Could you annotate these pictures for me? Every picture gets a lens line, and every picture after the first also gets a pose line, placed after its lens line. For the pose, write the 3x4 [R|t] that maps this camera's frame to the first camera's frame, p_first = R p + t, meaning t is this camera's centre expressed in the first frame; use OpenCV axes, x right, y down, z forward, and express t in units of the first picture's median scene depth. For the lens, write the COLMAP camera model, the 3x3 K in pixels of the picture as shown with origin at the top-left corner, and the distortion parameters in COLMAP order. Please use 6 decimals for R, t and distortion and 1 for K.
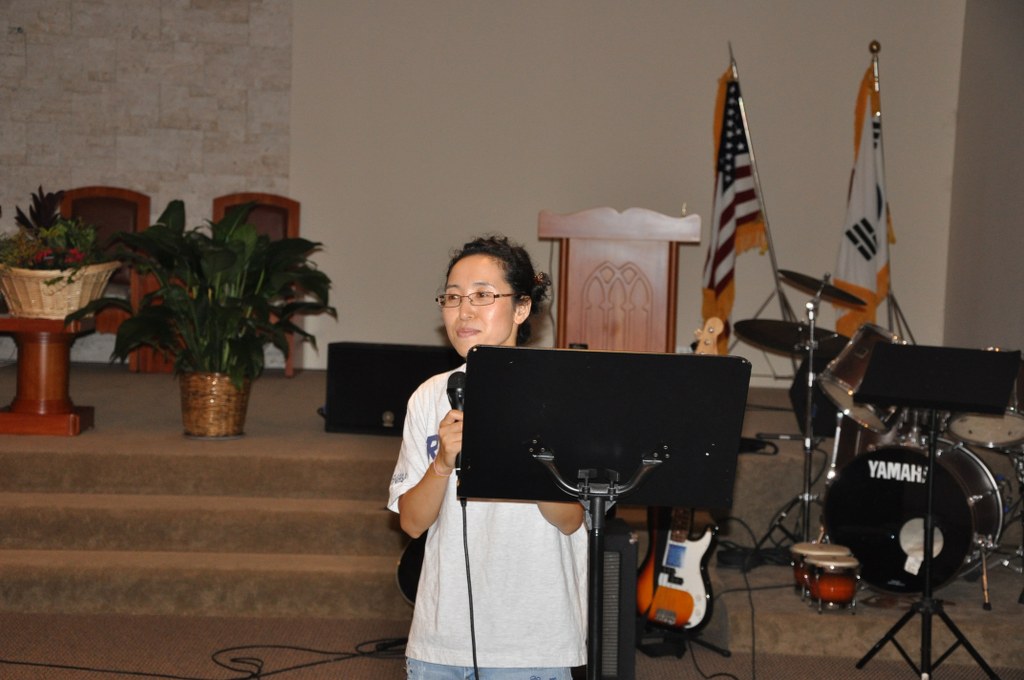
lens RADIAL K [[2128.6, 0, 511.4], [0, 2128.6, 343.6], [0, 0, 1]] dist [0.418082, 0.000000]
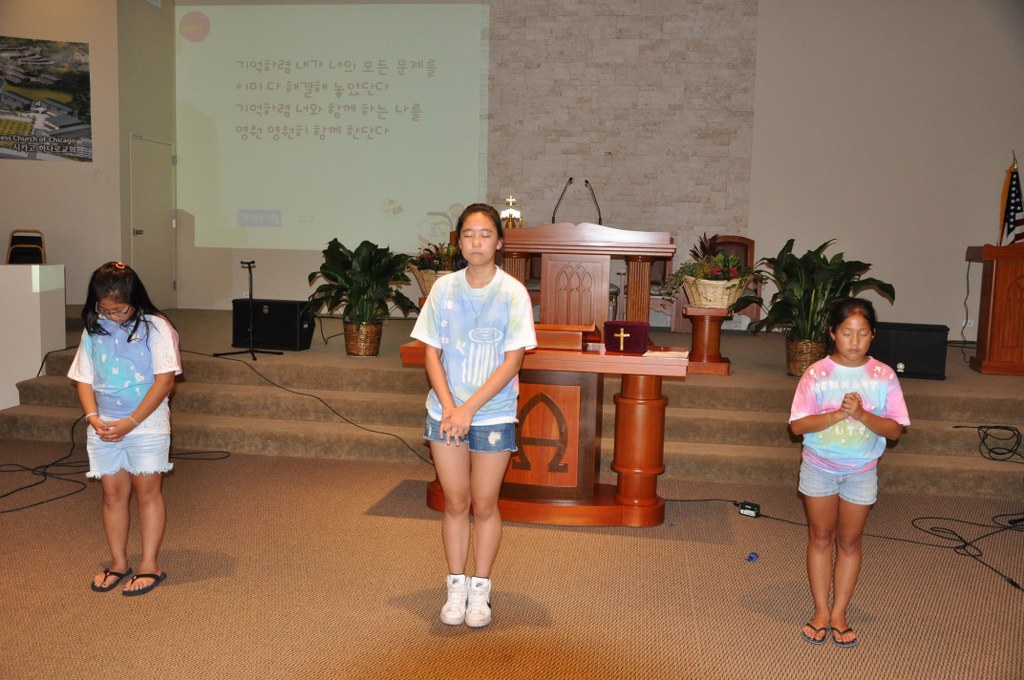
lens RADIAL K [[957.3, 0, 511.7], [0, 957.3, 336.2], [0, 0, 1]] dist [-0.008294, 0.000000]
pose [[0.989409, 0.010273, -0.144793, -0.185722], [-0.005437, 0.999415, 0.033757, -0.009921], [0.145055, -0.032612, 0.988886, 0.147803]]
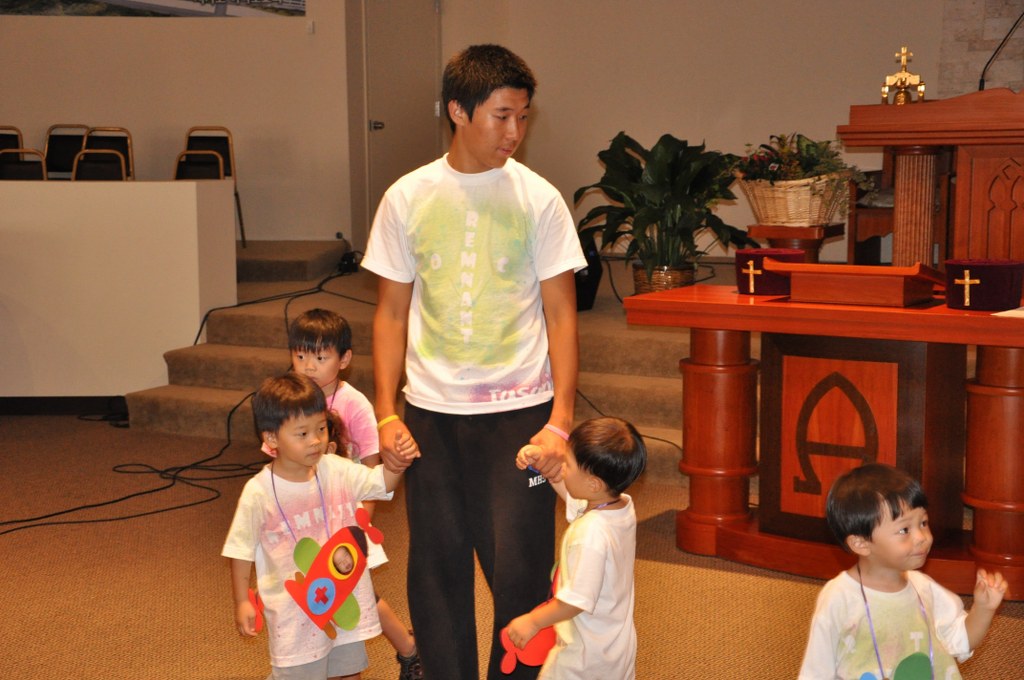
lens RADIAL K [[1829.6, 0, 506.0], [0, 1829.6, 334.6], [0, 0, 1]] dist [0.323771, 0.000000]
pose [[0.871934, 0.025414, -0.488963, -0.073444], [-0.000272, 0.998677, 0.051421, -0.008173], [0.489623, -0.044703, 0.870788, 0.078650]]
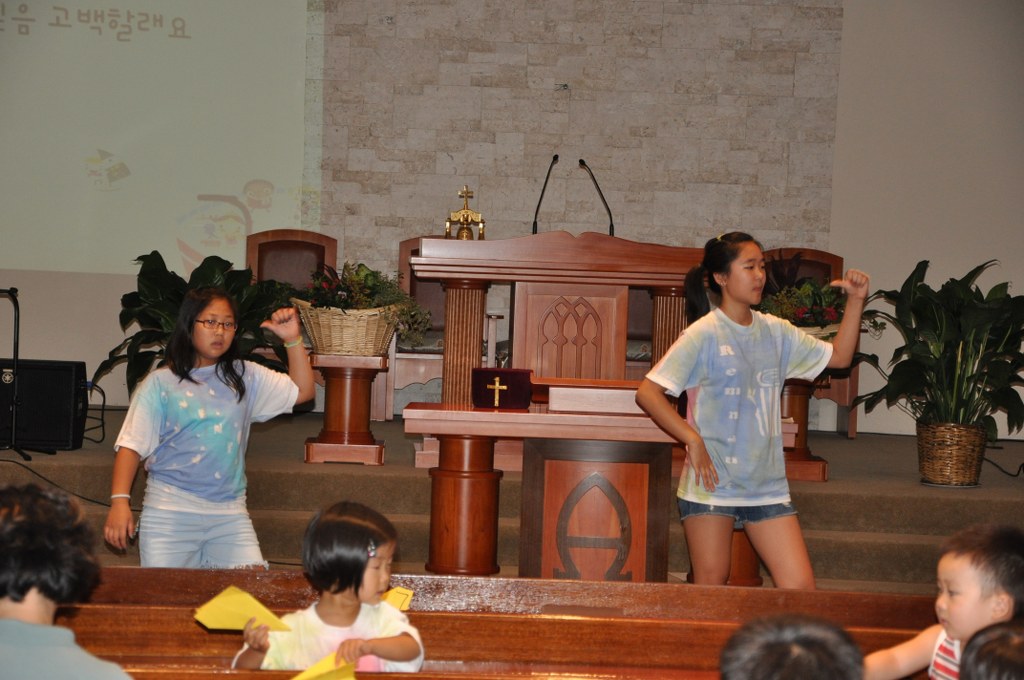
lens RADIAL K [[2888.4, 0, 512.6], [0, 2888.4, 346.4], [0, 0, 1]] dist [0.986952, 0.000000]
pose [[0.999911, 0.004999, 0.012371, -0.263309], [-0.004634, 0.999558, -0.029371, 0.013323], [-0.012512, 0.029311, 0.999492, -0.313041]]
